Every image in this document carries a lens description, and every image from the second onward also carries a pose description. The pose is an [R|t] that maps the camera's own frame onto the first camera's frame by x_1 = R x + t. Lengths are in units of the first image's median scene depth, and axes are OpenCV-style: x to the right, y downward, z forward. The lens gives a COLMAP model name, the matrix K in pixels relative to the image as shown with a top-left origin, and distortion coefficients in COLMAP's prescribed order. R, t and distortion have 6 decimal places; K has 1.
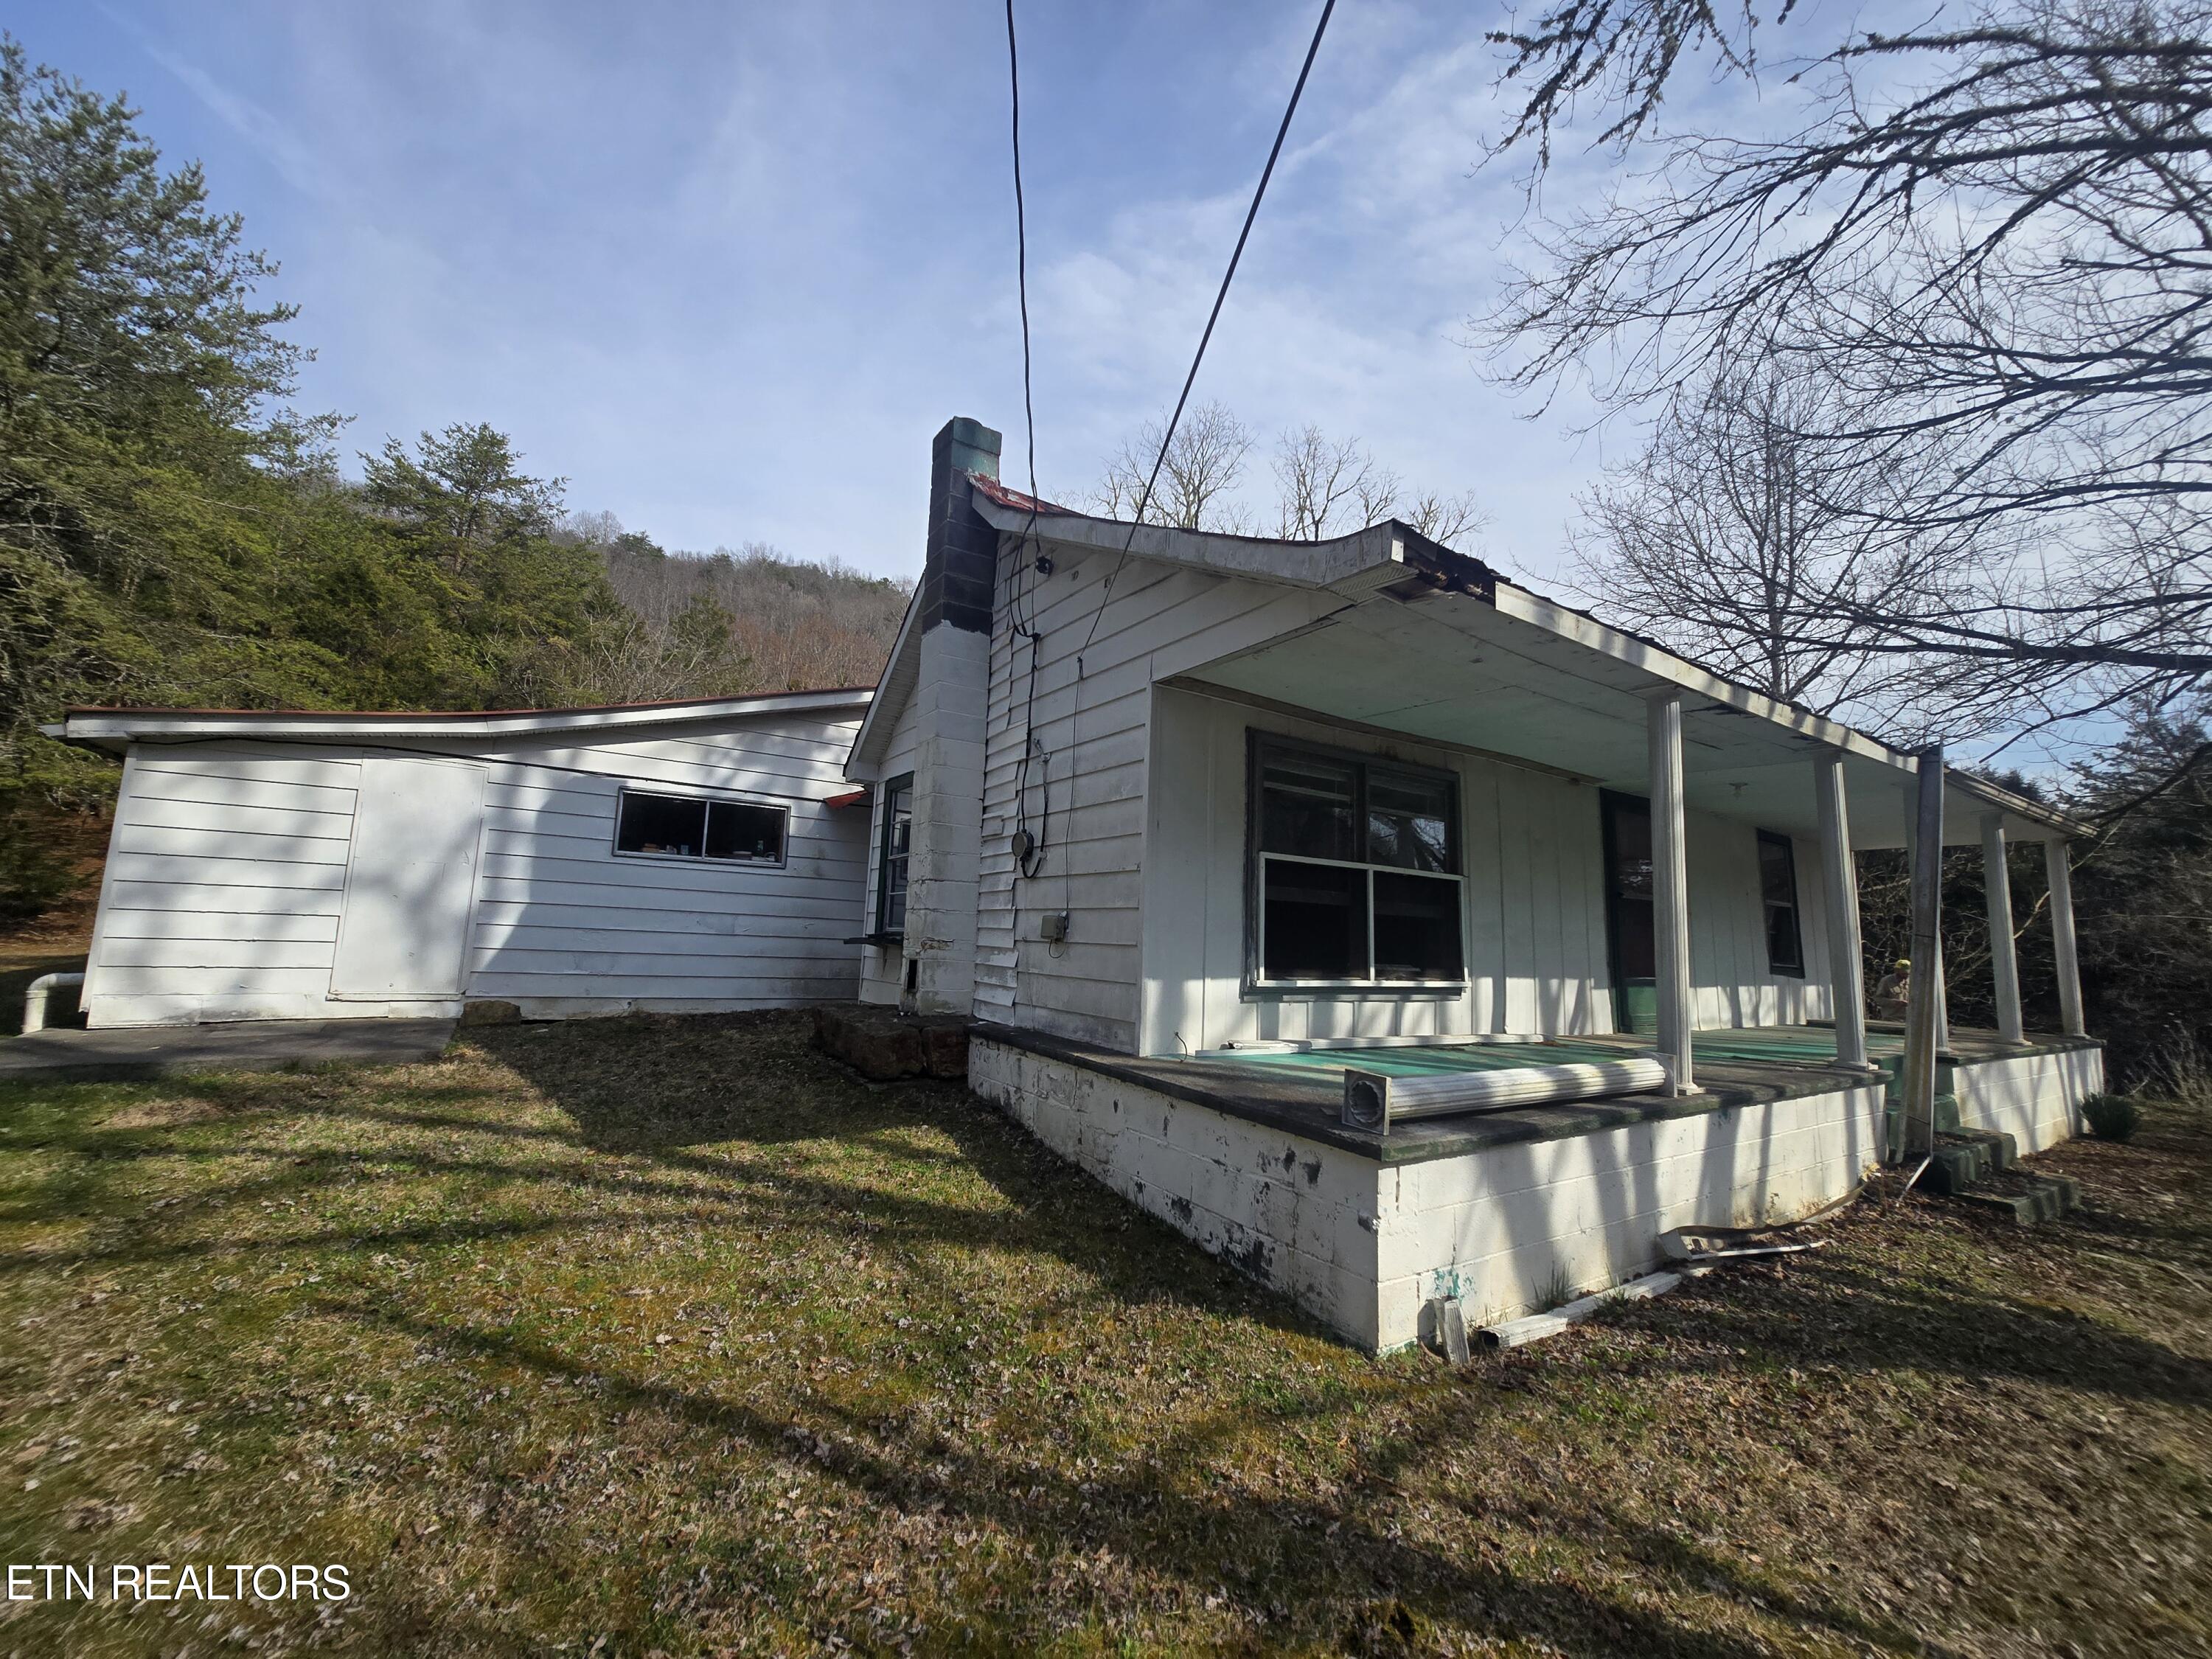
lens RADIAL K [[900.9, 0, 1106.7], [0, 900.9, 826.4], [0, 0, 1]] dist [-0.004181, 0.002256]
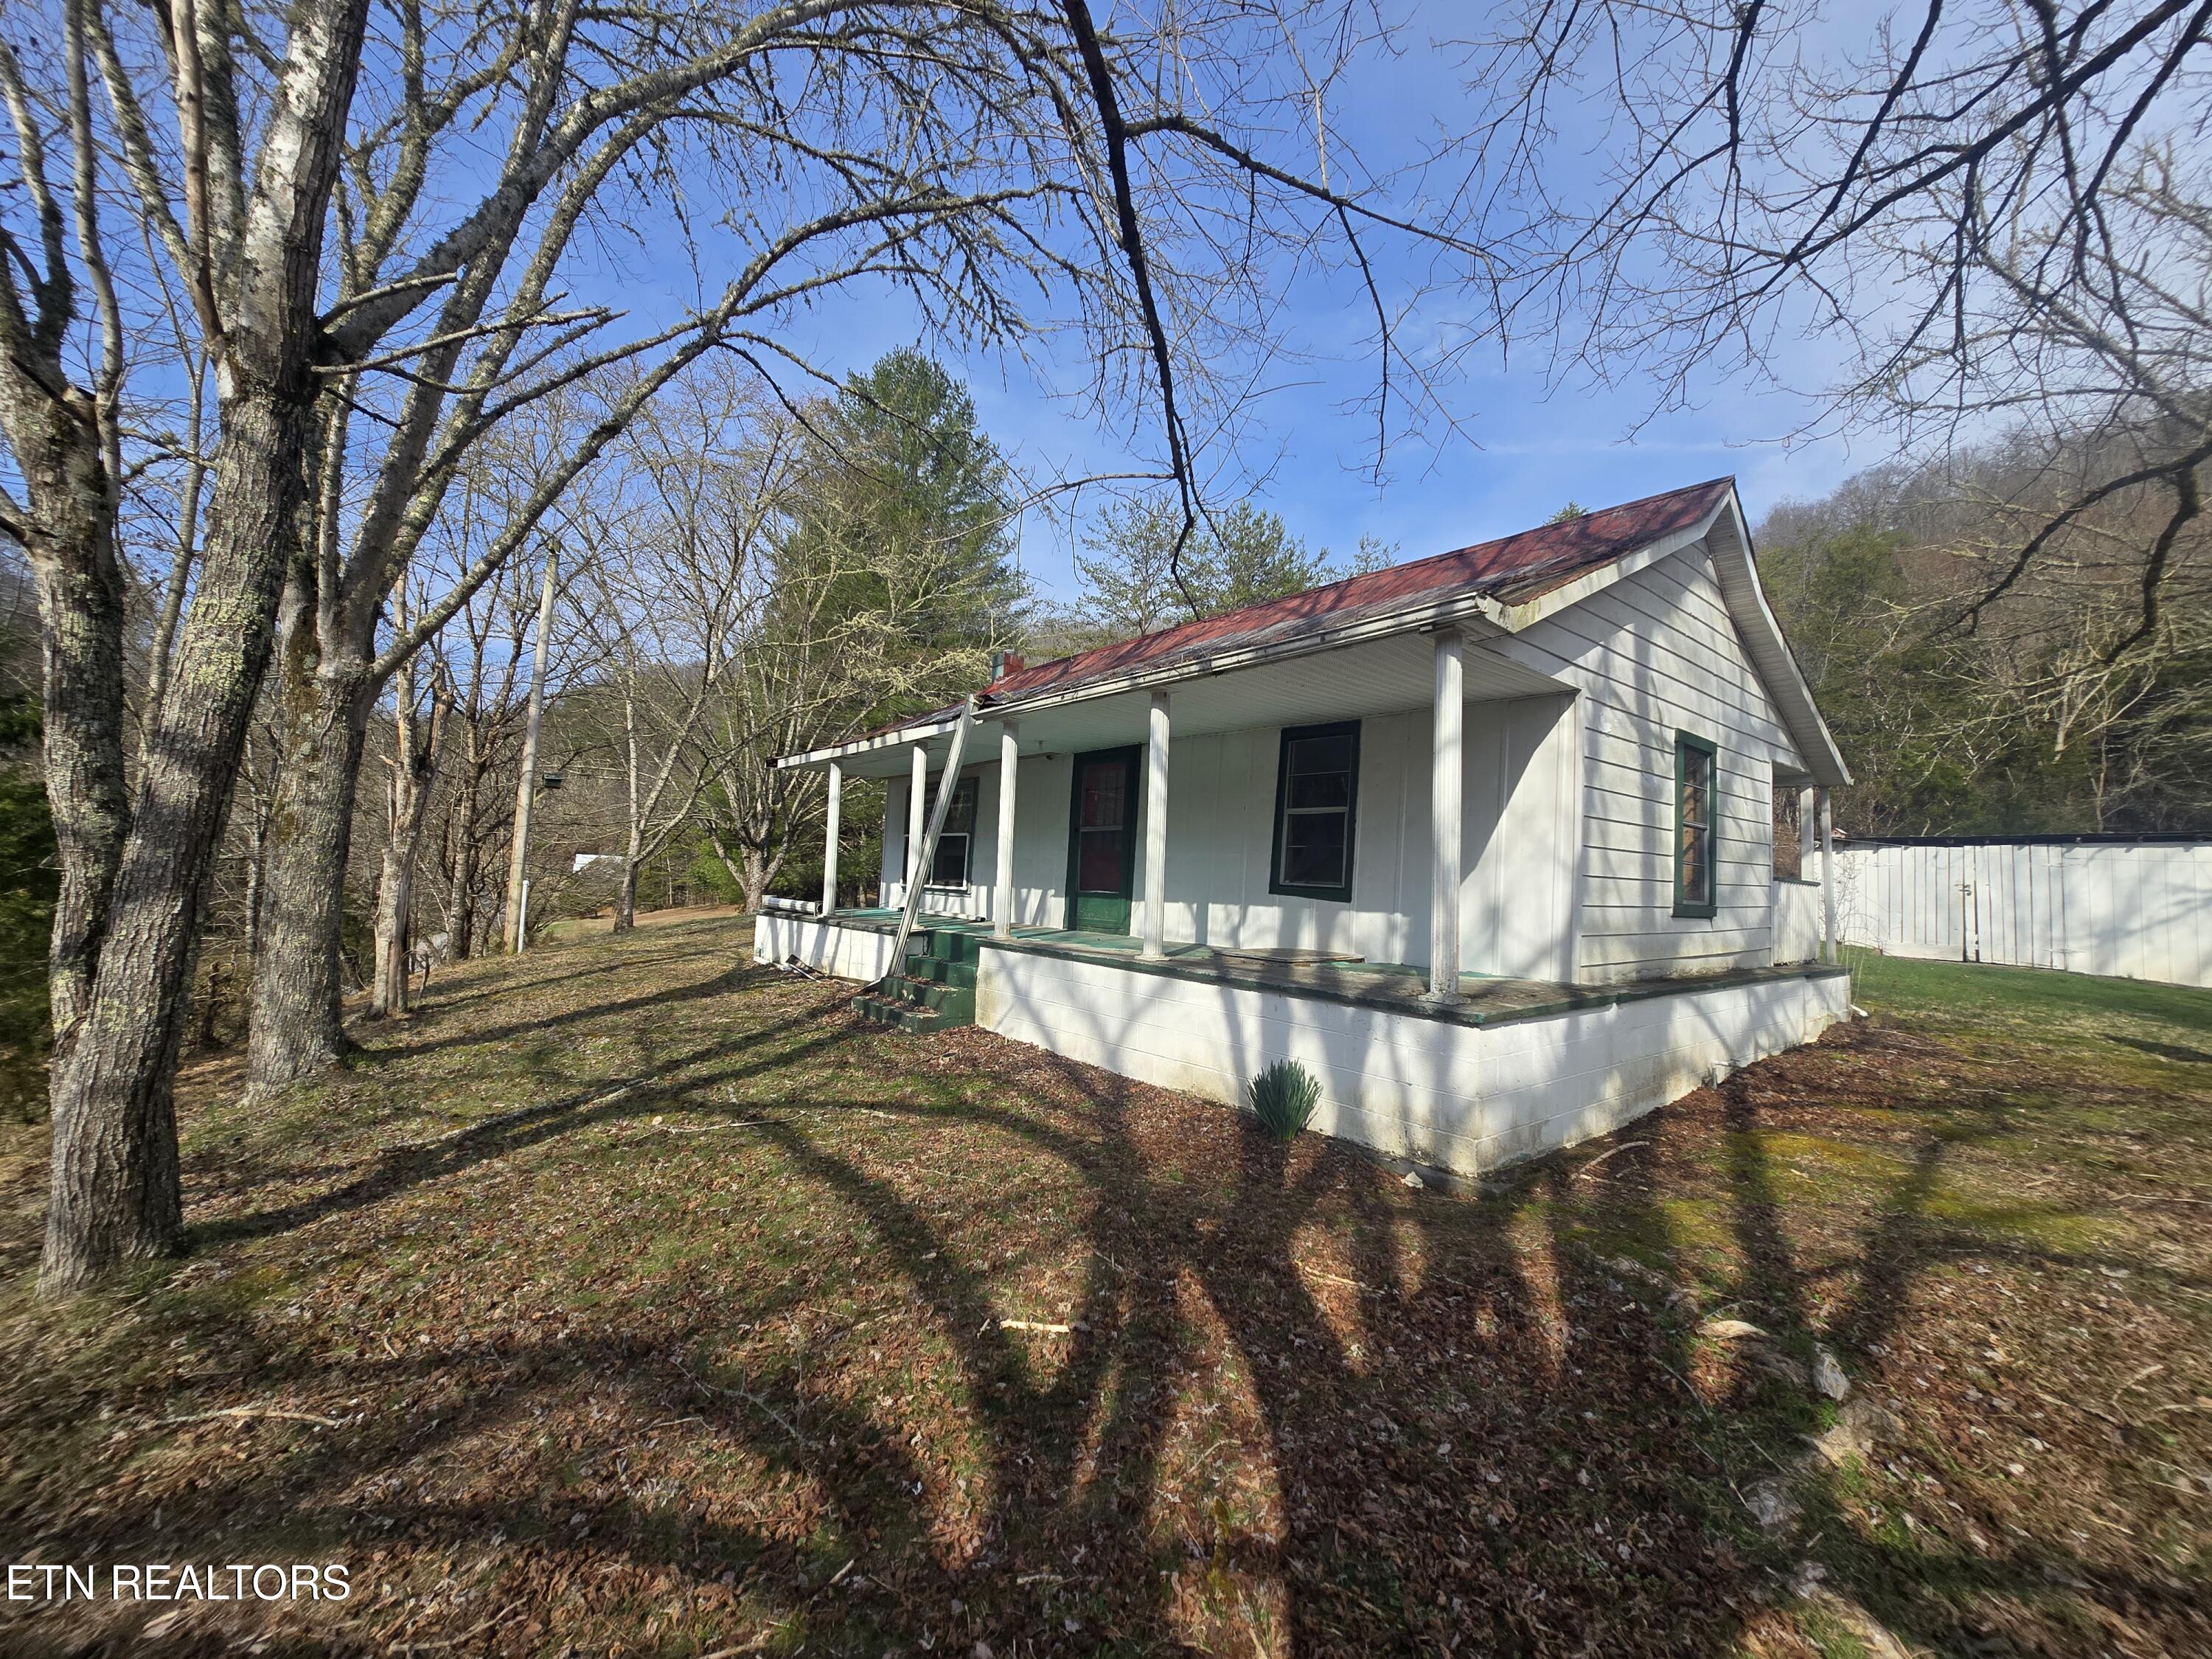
lens RADIAL K [[900.9, 0, 1107.5], [0, 900.9, 831.1], [0, 0, 1]] dist [-0.004181, 0.002256]
pose [[0.082577, -0.090354, -0.992480, 2.086337], [0.087100, 0.992725, -0.083130, 0.213122], [0.992771, -0.079580, 0.089846, 1.010524]]
